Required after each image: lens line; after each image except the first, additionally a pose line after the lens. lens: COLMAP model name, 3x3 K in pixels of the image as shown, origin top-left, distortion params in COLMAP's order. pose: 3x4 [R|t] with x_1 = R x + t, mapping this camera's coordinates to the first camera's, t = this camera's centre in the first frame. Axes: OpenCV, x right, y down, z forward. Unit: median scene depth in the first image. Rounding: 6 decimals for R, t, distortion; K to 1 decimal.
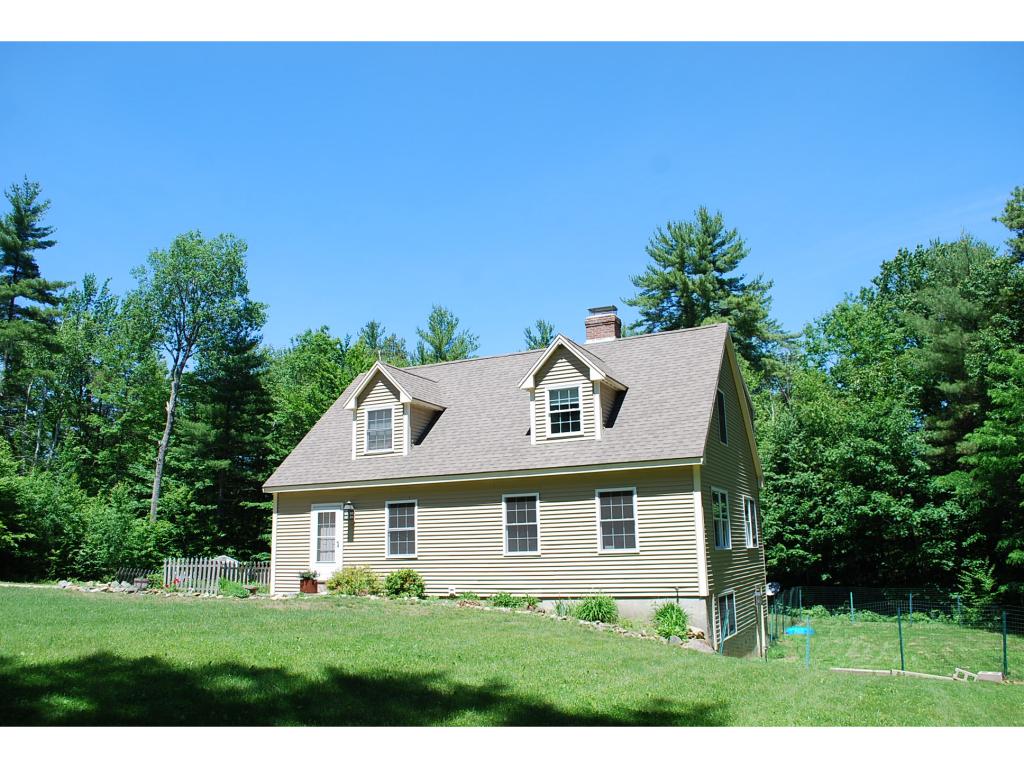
lens RADIAL K [[816.3, 0, 510.0], [0, 816.3, 385.2], [0, 0, 1]] dist [-0.082007, -0.008982]
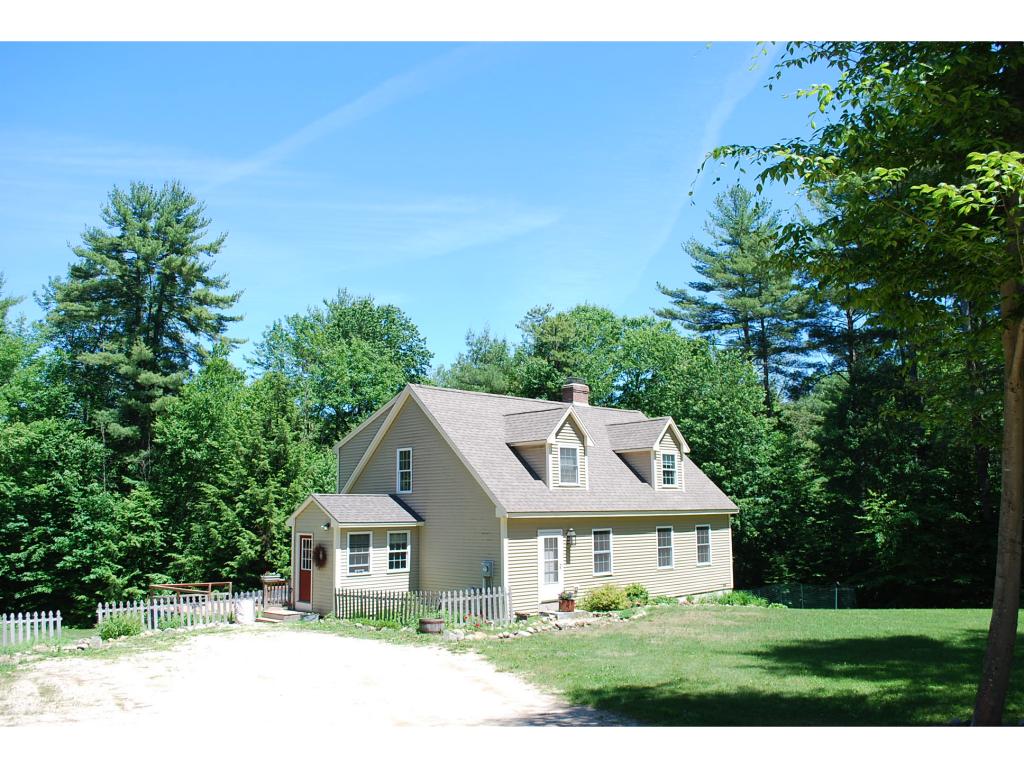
lens RADIAL K [[870.4, 0, 515.9], [0, 870.4, 390.7], [0, 0, 1]] dist [-0.069985, -0.004516]
pose [[0.325950, 0.146293, 0.934000, -1.583919], [-0.190683, 0.977823, -0.086612, 0.084543], [-0.925957, -0.149867, 0.346617, 0.770870]]
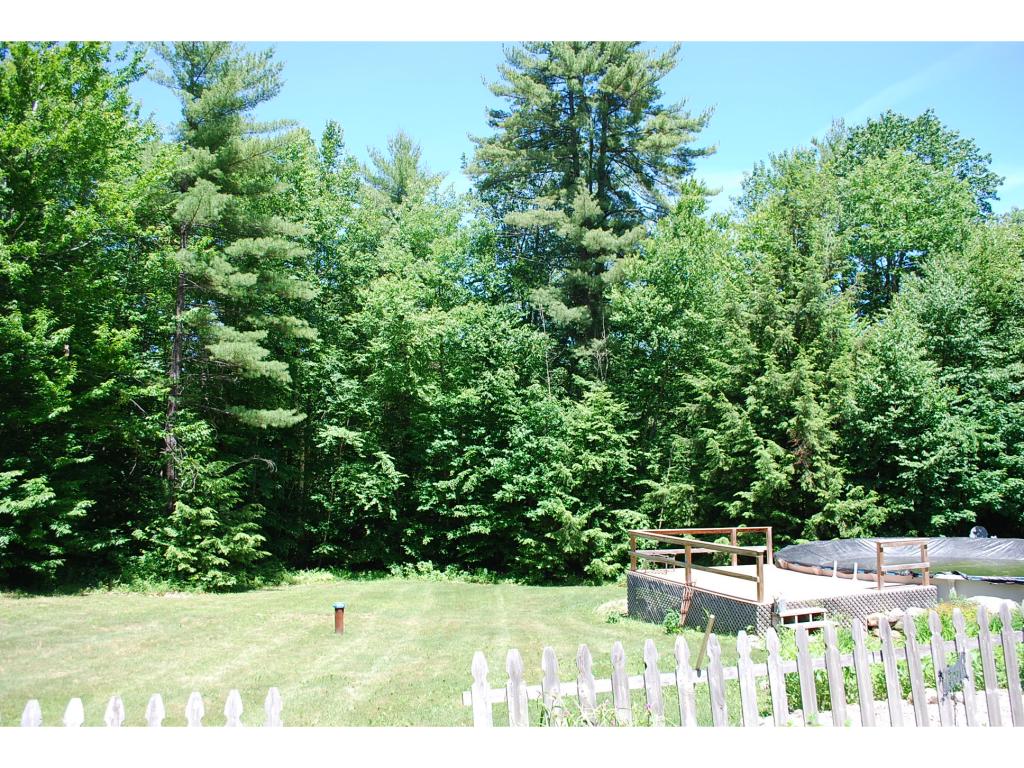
lens RADIAL K [[816.3, 0, 509.7], [0, 816.3, 380.3], [0, 0, 1]] dist [-0.082007, -0.008982]
pose [[0.744950, 0.074167, 0.662985, -0.771249], [-0.139367, 0.989175, 0.045940, 0.295100], [-0.652401, -0.126621, 0.747222, 1.509567]]
